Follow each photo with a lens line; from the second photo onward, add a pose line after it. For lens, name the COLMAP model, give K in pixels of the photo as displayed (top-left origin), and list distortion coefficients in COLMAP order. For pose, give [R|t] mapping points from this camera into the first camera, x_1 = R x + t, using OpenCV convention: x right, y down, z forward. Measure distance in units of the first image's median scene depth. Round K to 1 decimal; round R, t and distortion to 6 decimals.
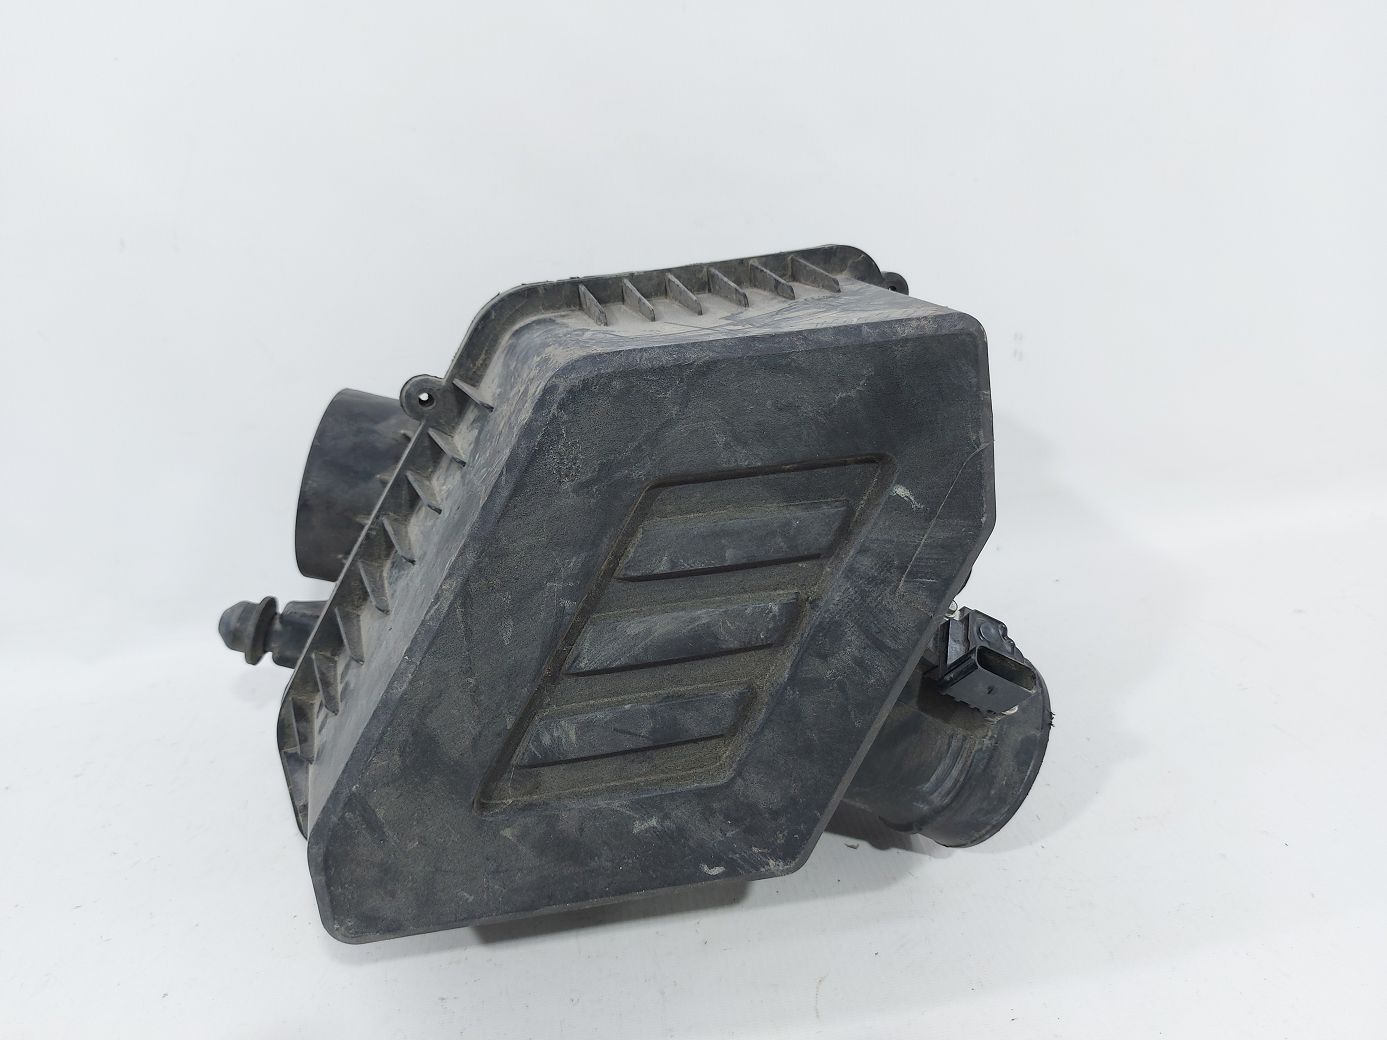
lens RADIAL K [[959.6, 0, 693.5], [0, 959.6, 520.0], [0, 0, 1]] dist [0.061525, -0.001697]
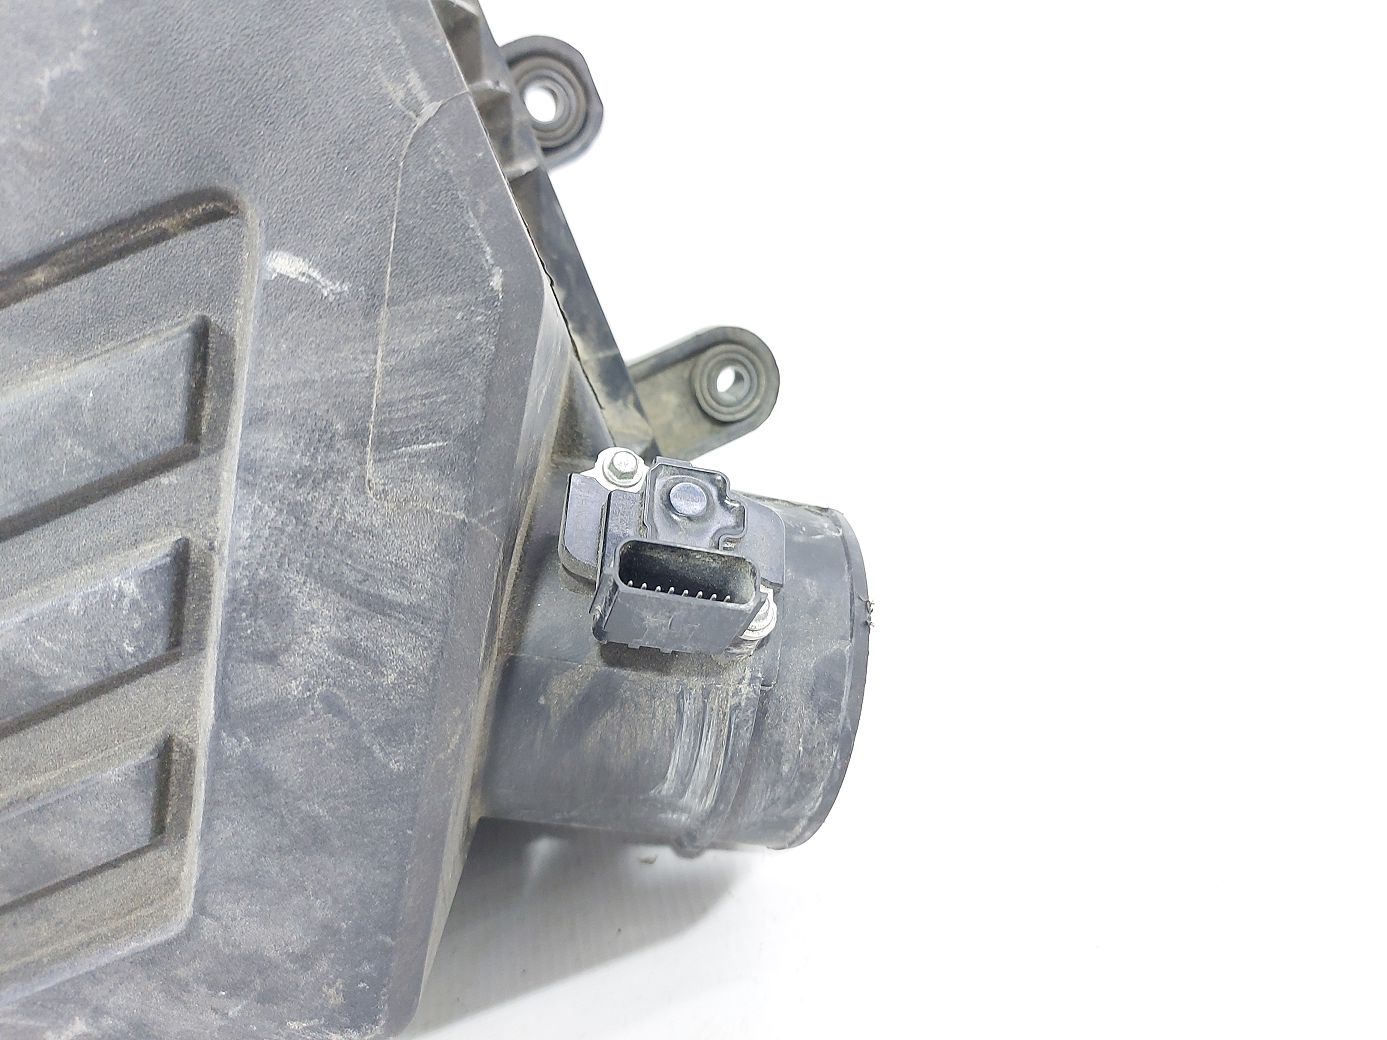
lens RADIAL K [[1051.2, 0, 693.5], [0, 1051.2, 520.0], [0, 0, 1]] dist [0.035551, -0.083296]
pose [[0.967659, -0.243182, -0.067064, 0.382907], [0.250719, 0.956483, 0.149266, 0.052745], [0.027847, -0.161253, 0.986520, 0.504491]]
